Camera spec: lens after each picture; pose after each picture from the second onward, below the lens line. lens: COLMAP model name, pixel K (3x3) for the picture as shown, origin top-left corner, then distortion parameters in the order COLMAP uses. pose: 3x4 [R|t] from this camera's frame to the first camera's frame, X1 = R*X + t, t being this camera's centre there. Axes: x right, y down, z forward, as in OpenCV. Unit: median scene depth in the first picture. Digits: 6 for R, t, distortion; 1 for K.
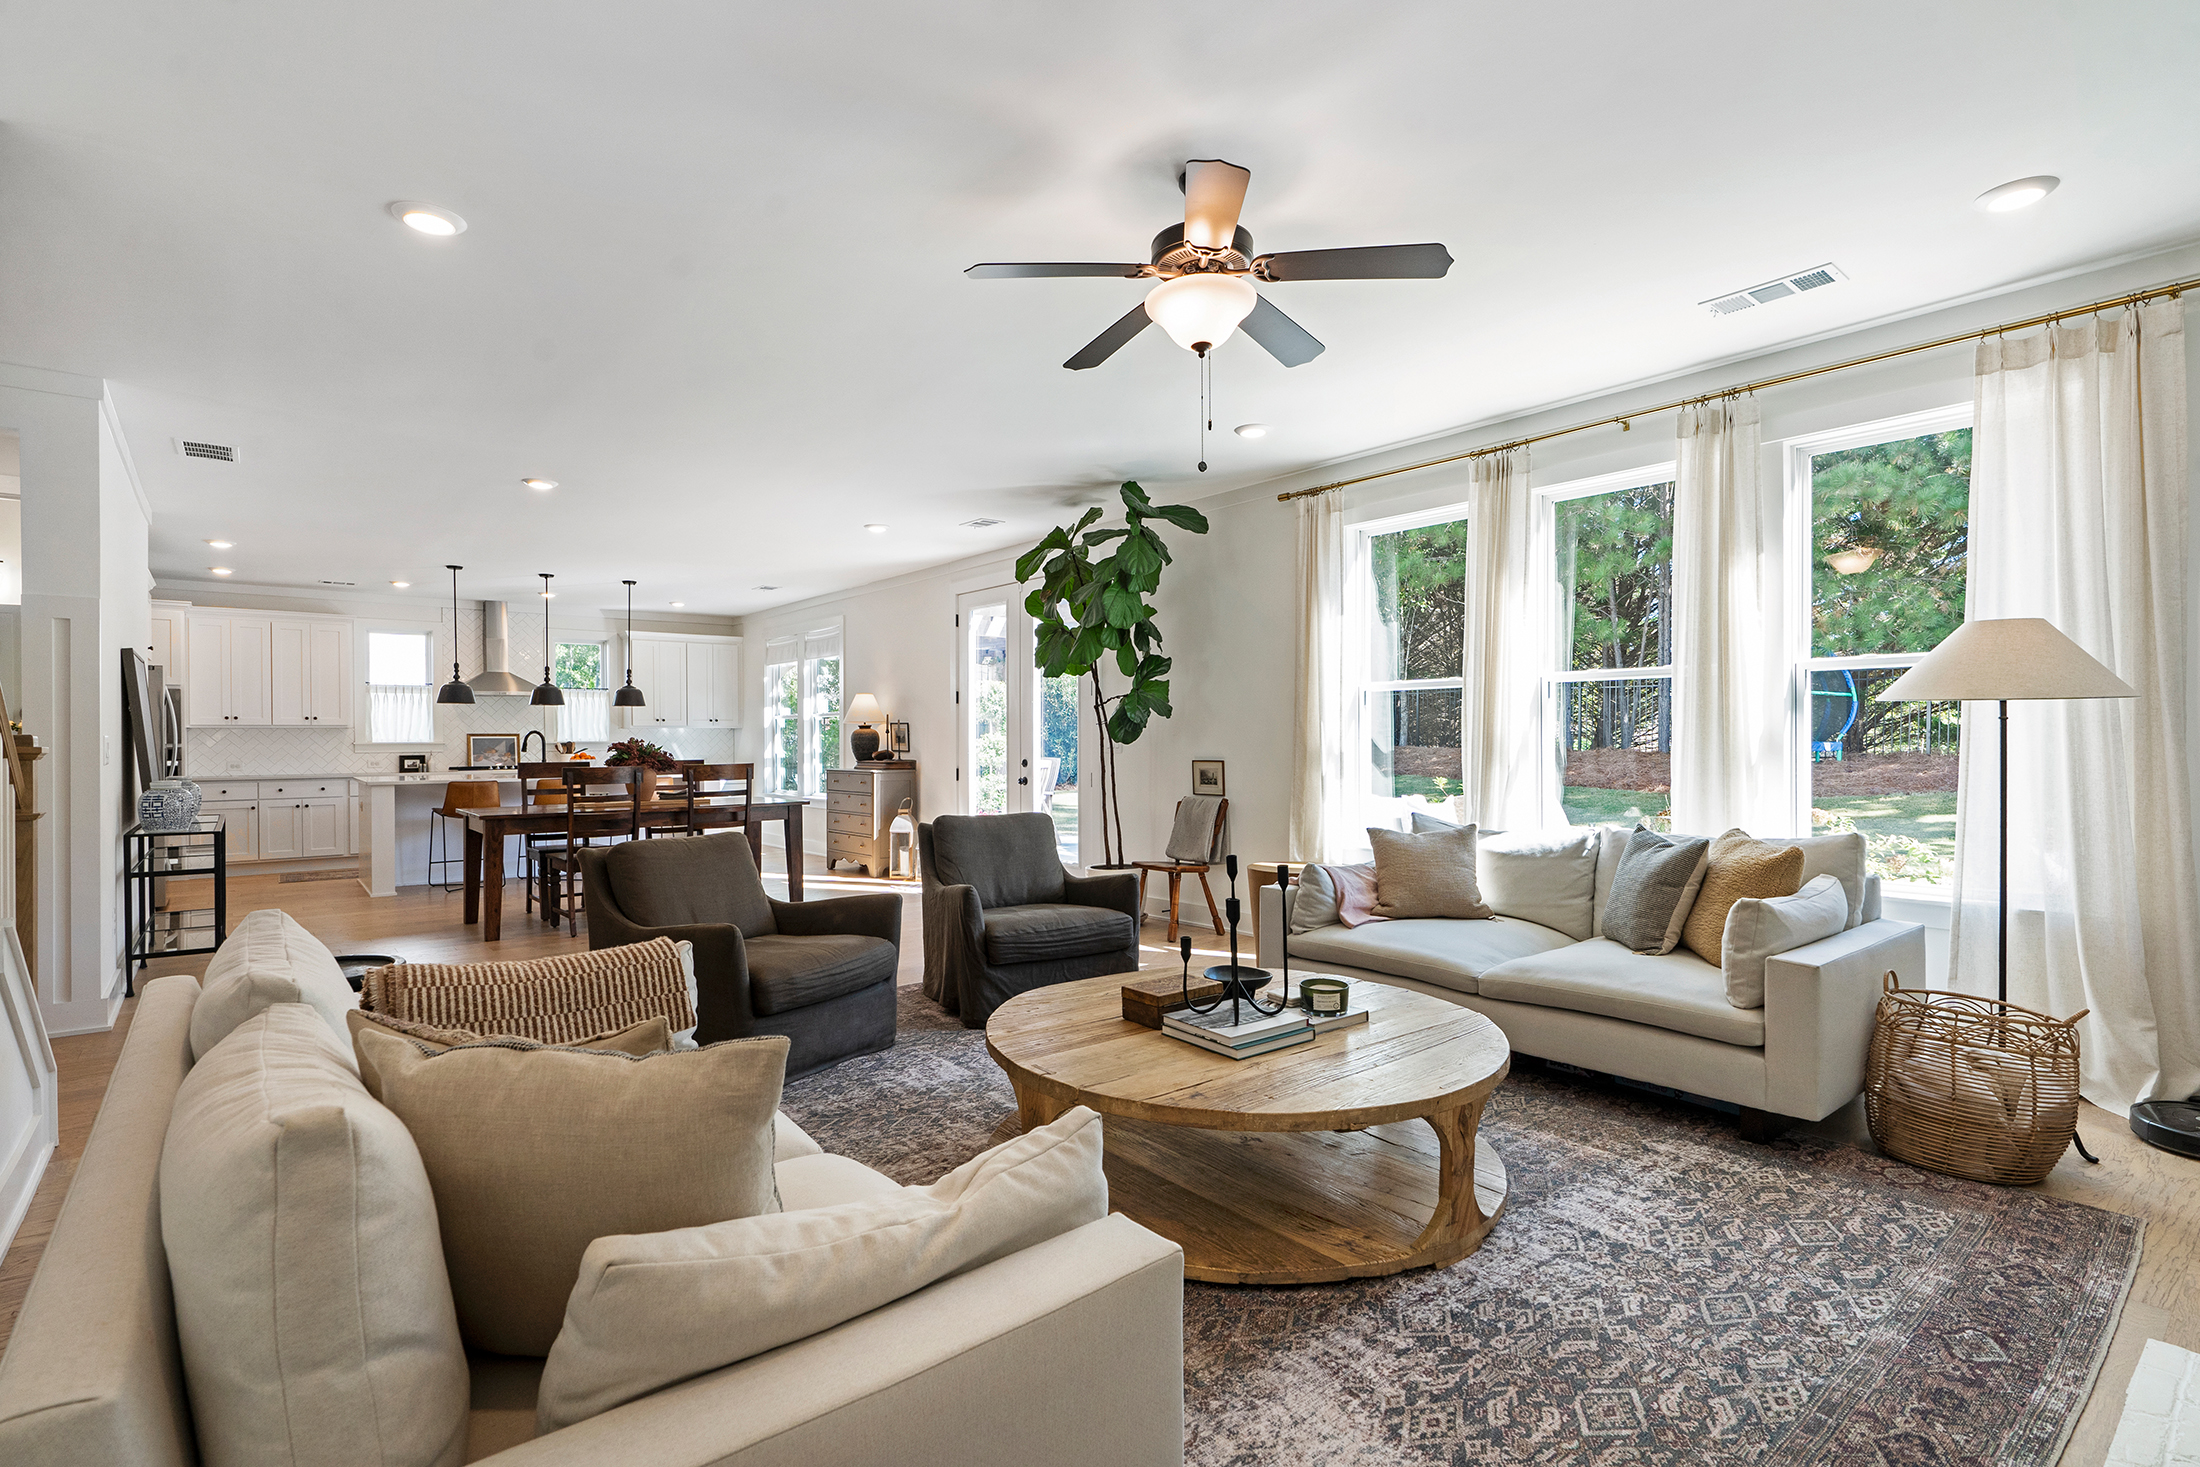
lens RADIAL K [[1047.4, 0, 1100.0], [0, 1047.4, 733.5], [0, 0, 1]] dist [-0.015386, 0.000220]
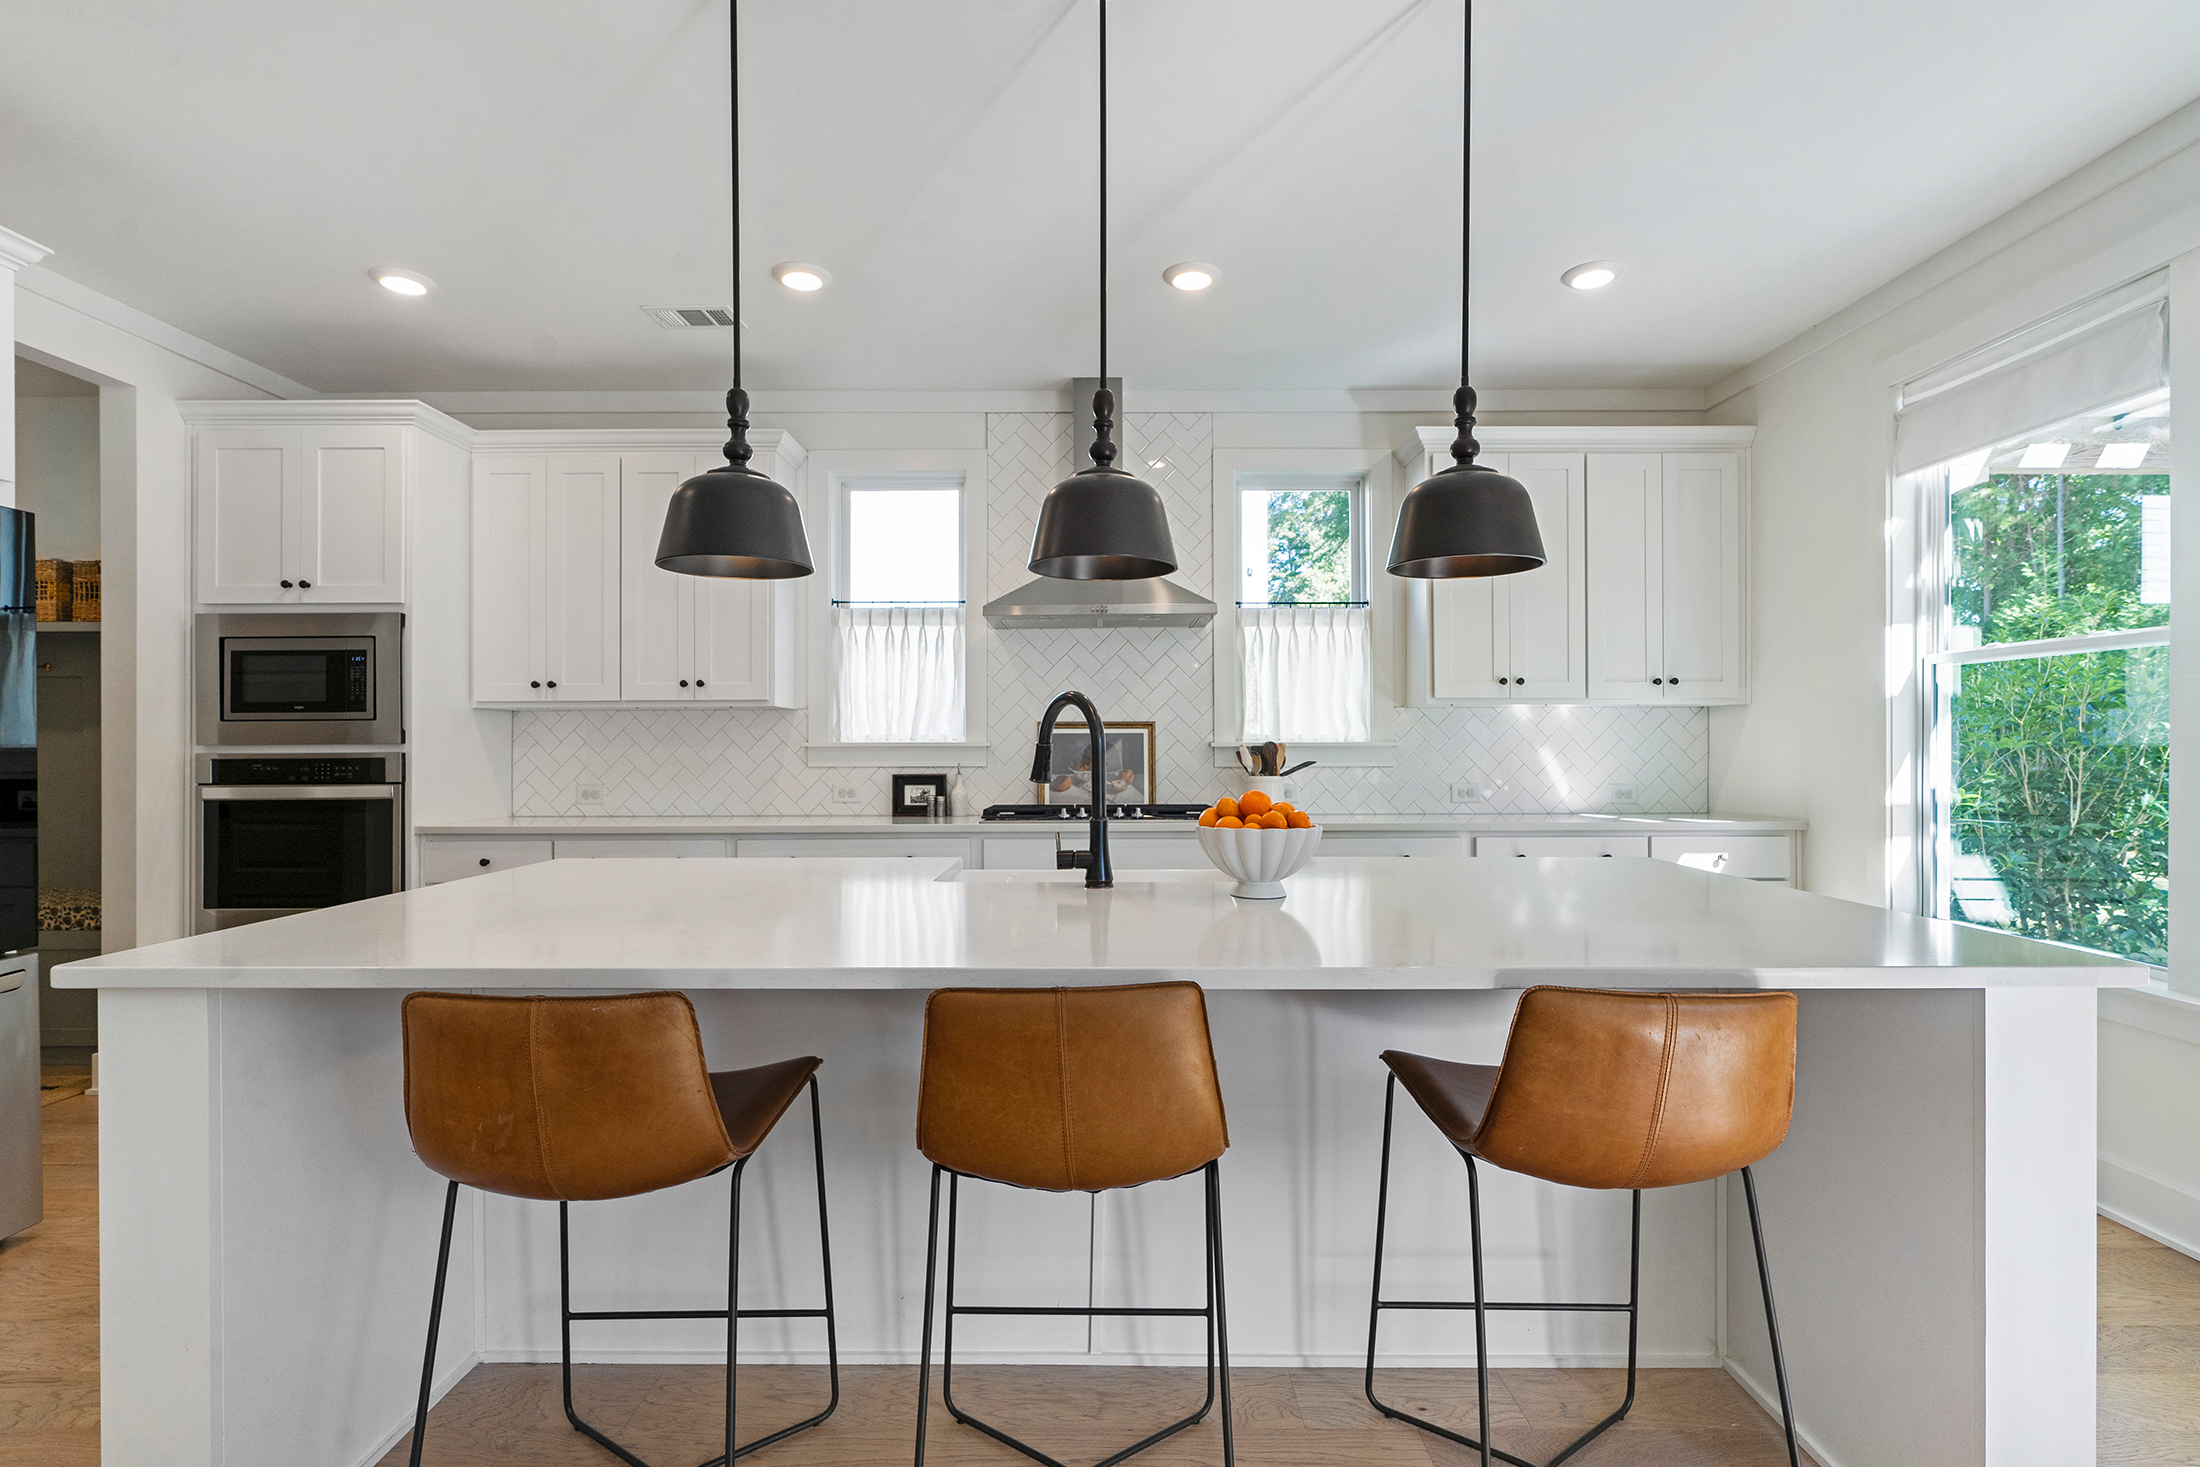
lens RADIAL K [[1052.4, 0, 1101.4], [0, 1052.4, 745.2], [0, 0, 1]] dist [-0.000601, -0.000381]
pose [[0.771421, 0.004425, -0.636310, -0.383865], [0.000696, 0.999969, 0.007797, 0.006805], [0.636325, -0.006458, 0.771394, 0.815343]]
